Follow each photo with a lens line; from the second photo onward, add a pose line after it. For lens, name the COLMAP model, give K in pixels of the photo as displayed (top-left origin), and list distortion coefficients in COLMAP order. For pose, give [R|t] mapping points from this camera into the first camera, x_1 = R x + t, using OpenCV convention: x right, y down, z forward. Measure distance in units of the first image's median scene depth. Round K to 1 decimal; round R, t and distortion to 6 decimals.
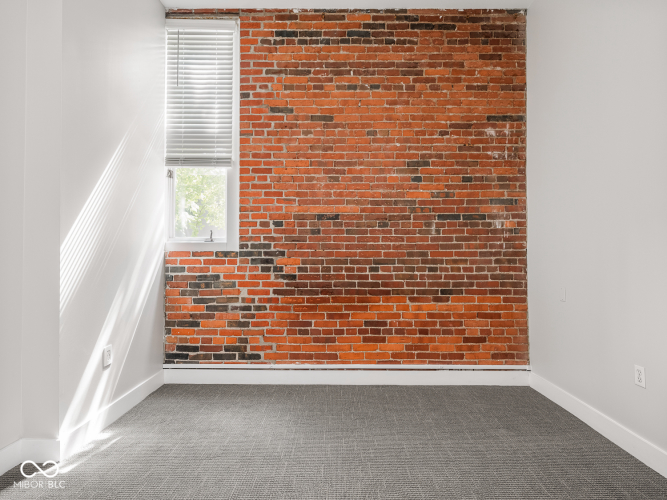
lens RADIAL K [[359.7, 0, 334.3], [0, 359.7, 247.2], [0, 0, 1]] dist [0.000374, -0.004320]
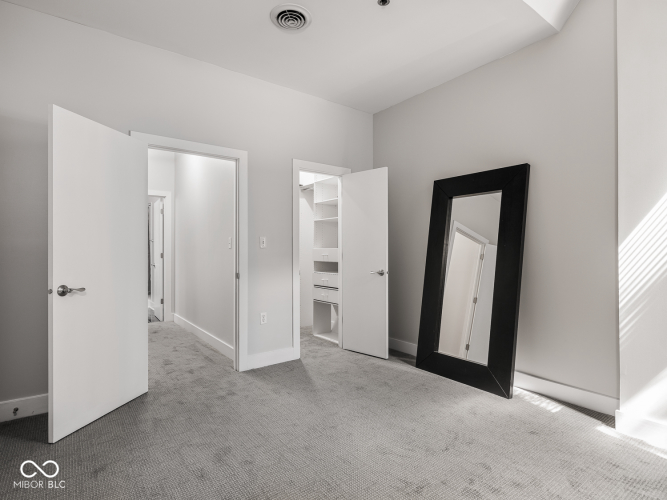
lens RADIAL K [[359.7, 0, 331.5], [0, 359.7, 252.6], [0, 0, 1]] dist [0.000374, -0.004320]
pose [[-0.795101, 0.009290, -0.606406, 0.421383], [0.007751, 0.999957, 0.005156, 0.004541], [0.606428, -0.000600, -0.795139, 0.819276]]
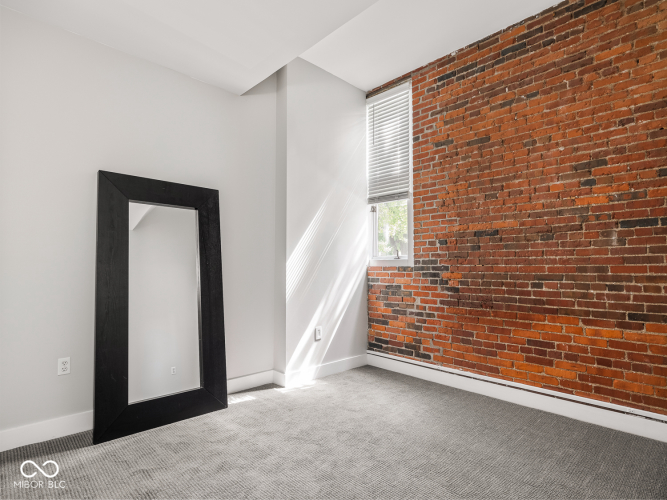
lens RADIAL K [[359.7, 0, 337.5], [0, 359.7, 247.4], [0, 0, 1]] dist [0.000374, -0.004320]
pose [[0.696352, -0.040042, -0.716583, 0.426341], [0.007567, 0.998797, -0.048459, 0.003978], [0.717661, 0.028322, 0.695817, -0.032927]]
